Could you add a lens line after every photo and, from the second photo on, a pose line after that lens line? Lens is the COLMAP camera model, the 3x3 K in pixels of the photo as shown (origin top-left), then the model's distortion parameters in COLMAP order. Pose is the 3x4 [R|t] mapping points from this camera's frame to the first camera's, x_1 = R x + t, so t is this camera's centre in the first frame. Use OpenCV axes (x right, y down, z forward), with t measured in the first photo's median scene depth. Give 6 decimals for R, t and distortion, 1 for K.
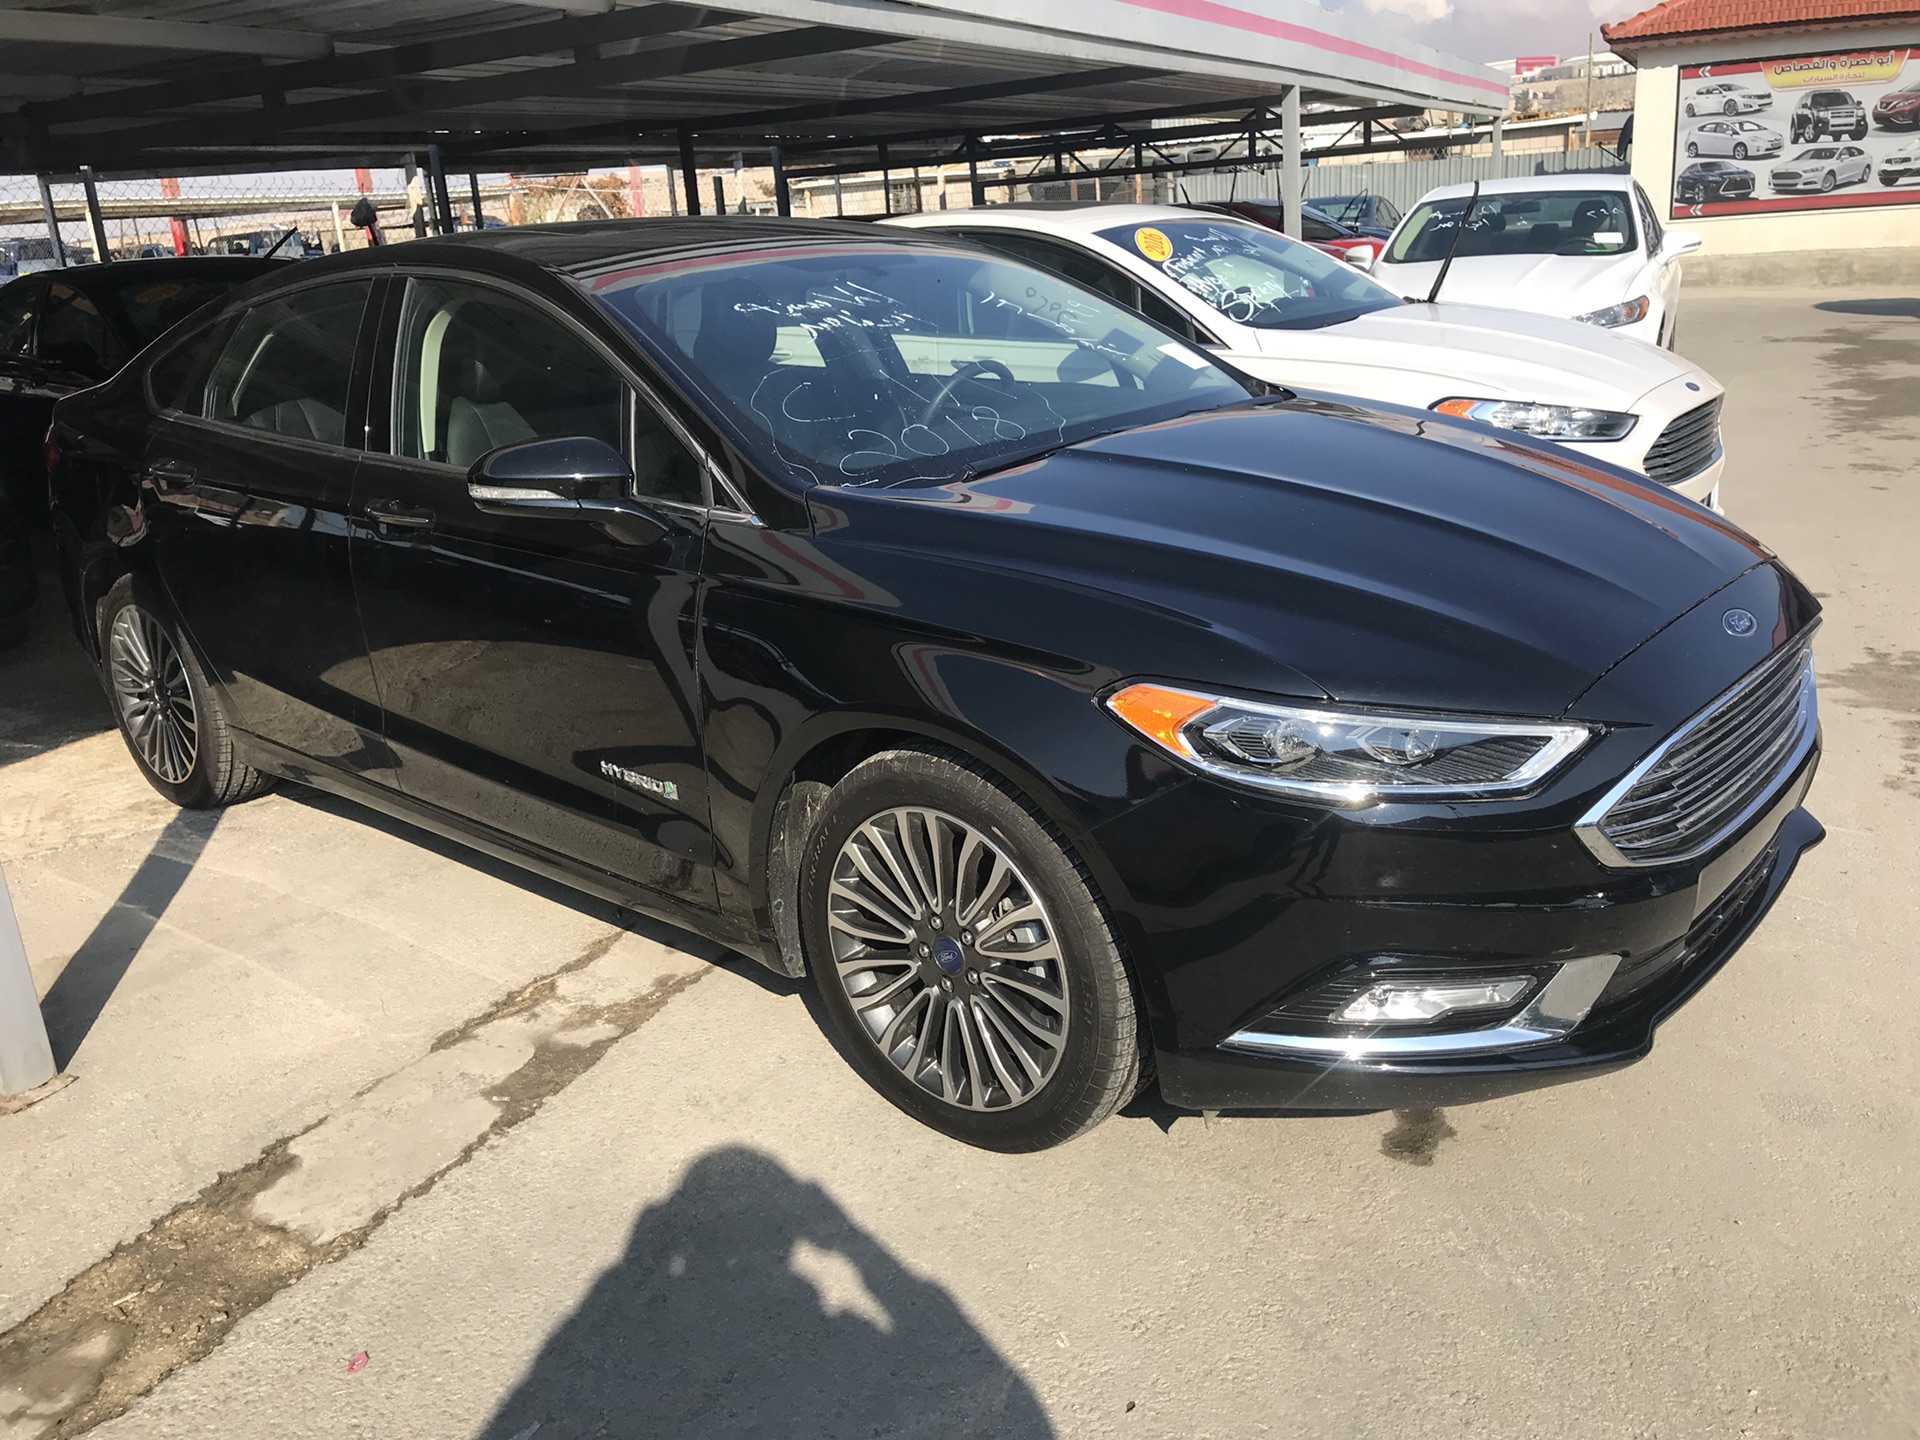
lens RADIAL K [[1556.4, 0, 953.6], [0, 1556.4, 716.9], [0, 0, 1]] dist [0.010452, 0.015944]
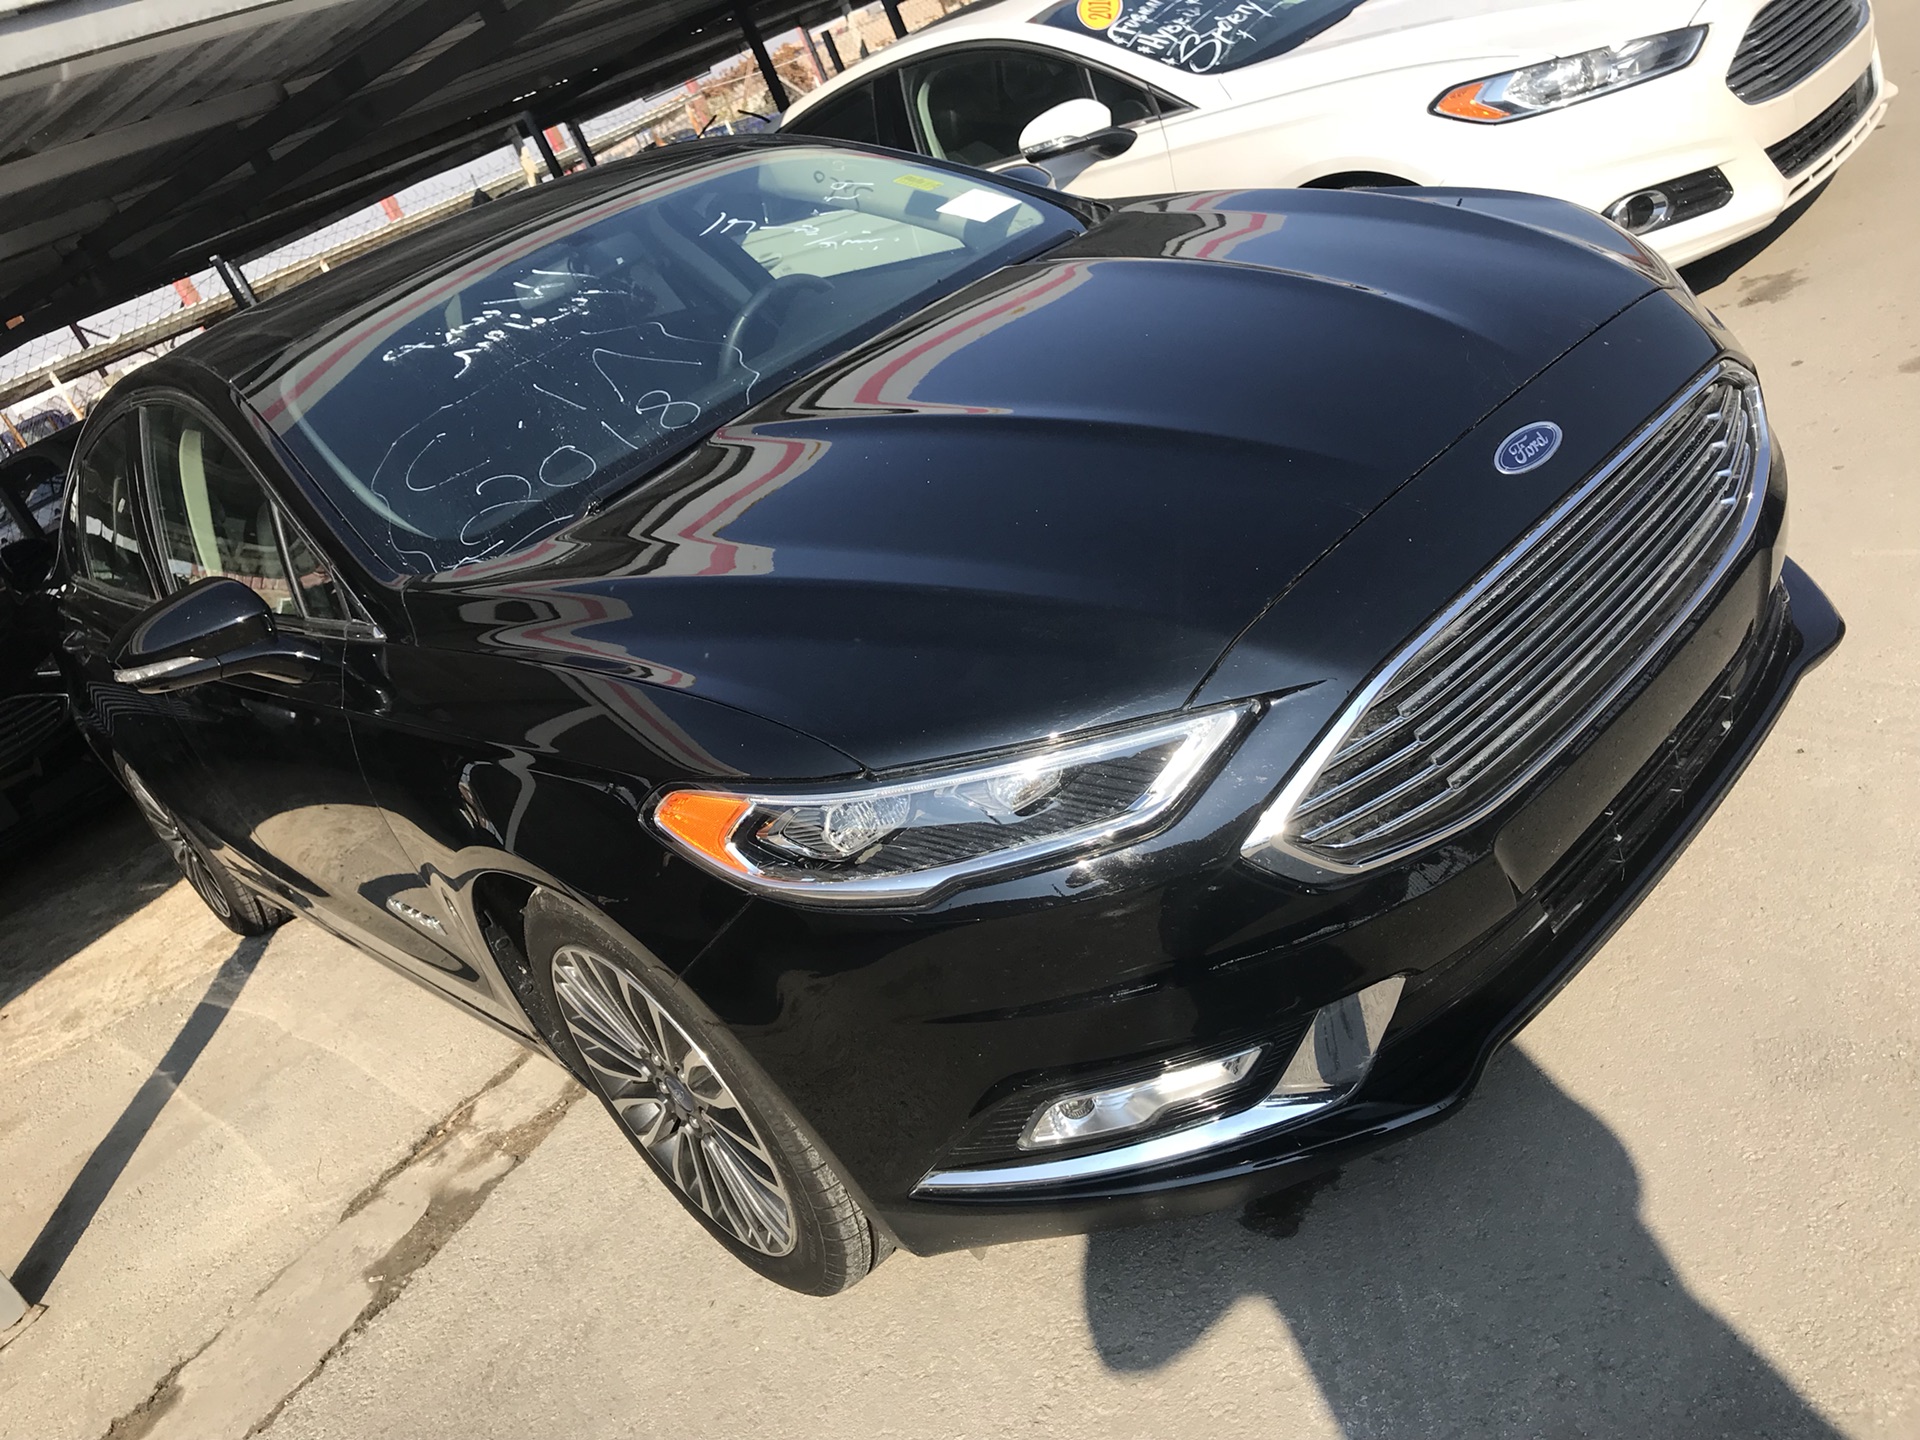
lens RADIAL K [[1556.4, 0, 953.6], [0, 1556.4, 716.9], [0, 0, 1]] dist [0.010452, 0.015944]
pose [[0.938064, -0.247037, -0.242916, 0.316983], [0.275489, 0.957026, 0.090592, -0.062544], [0.210097, -0.151901, 0.965808, 0.197244]]
